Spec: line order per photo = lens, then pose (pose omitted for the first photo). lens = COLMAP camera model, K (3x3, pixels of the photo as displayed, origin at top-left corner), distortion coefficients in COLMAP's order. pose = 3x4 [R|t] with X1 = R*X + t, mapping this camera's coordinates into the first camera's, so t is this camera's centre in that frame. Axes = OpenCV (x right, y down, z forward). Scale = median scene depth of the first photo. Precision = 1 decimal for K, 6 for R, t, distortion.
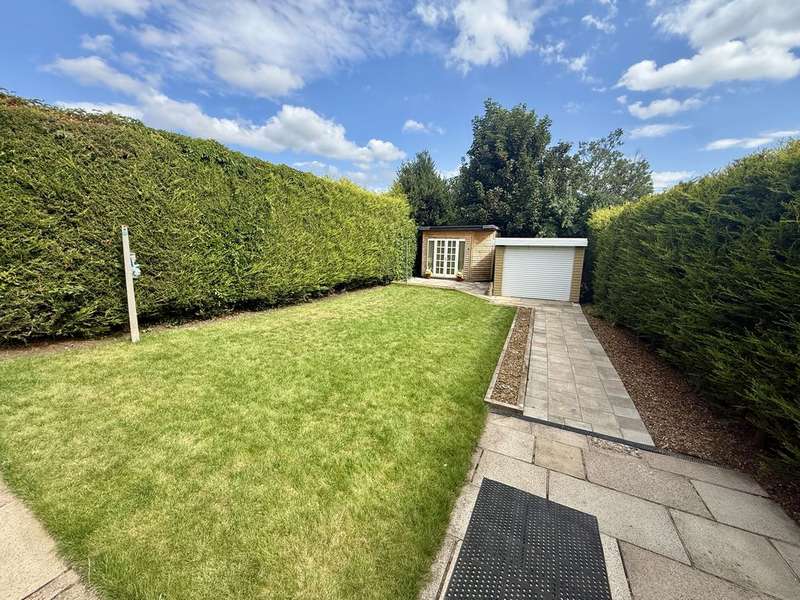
lens RADIAL K [[318.8, 0, 395.9], [0, 318.8, 295.8], [0, 0, 1]] dist [-0.001679, 0.000573]
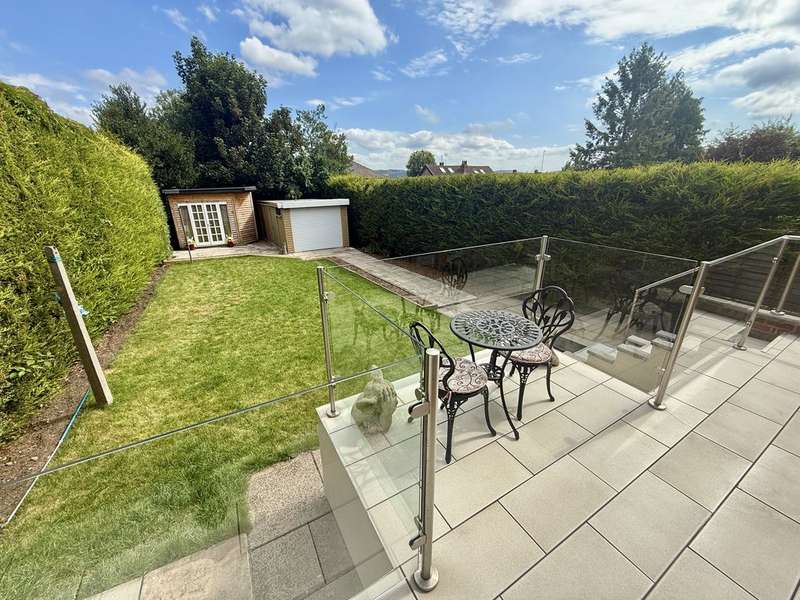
lens RADIAL K [[318.8, 0, 397.8], [0, 318.8, 297.1], [0, 0, 1]] dist [-0.001679, 0.000573]
pose [[0.555431, -0.296037, 0.777083, -0.320813], [0.166258, 0.955152, 0.245039, -0.052072], [-0.814773, -0.006906, 0.579740, 0.017995]]
